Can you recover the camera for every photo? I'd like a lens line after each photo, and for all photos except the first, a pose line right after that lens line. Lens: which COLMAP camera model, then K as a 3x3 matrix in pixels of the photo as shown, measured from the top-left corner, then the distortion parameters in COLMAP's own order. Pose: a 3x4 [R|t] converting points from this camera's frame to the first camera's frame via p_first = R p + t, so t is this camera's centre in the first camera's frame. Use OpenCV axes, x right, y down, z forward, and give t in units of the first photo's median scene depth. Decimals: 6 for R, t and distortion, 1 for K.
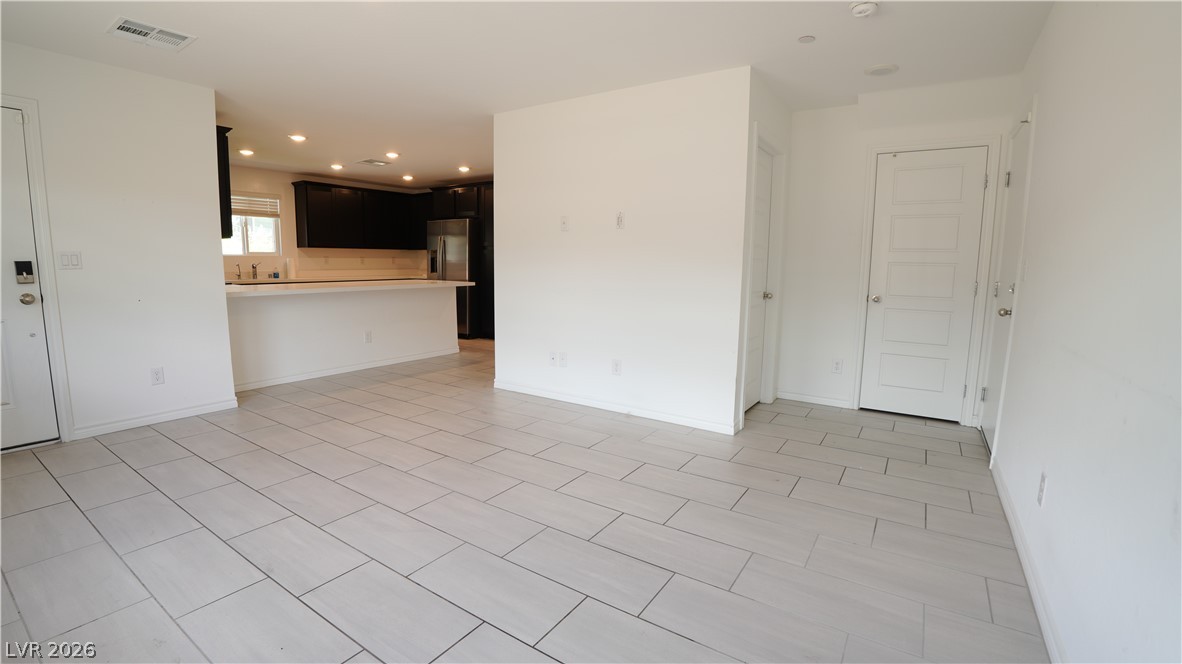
lens RADIAL K [[514.5, 0, 581.0], [0, 514.5, 331.4], [0, 0, 1]] dist [-0.052816, -0.000135]
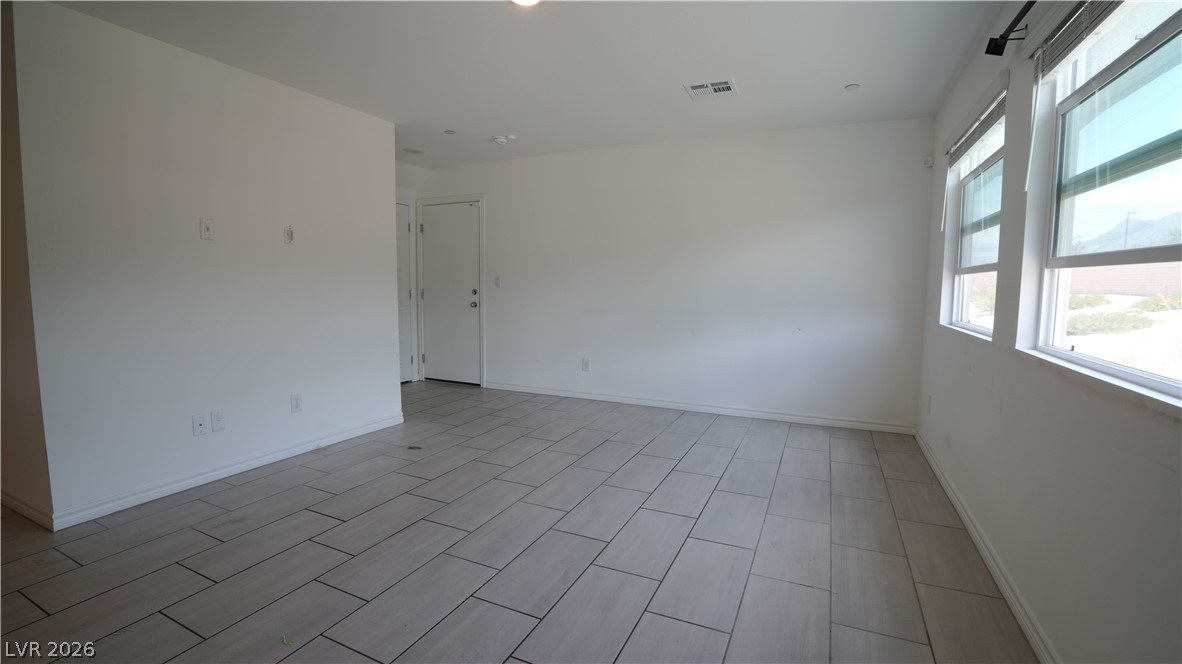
lens RADIAL K [[514.5, 0, 581.0], [0, 514.5, 331.4], [0, 0, 1]] dist [-0.052816, -0.000135]
pose [[-0.137503, -0.106855, 0.984721, -0.910530], [0.123472, 0.984560, 0.124079, -0.105791], [-0.982776, 0.138647, -0.122186, 0.684203]]
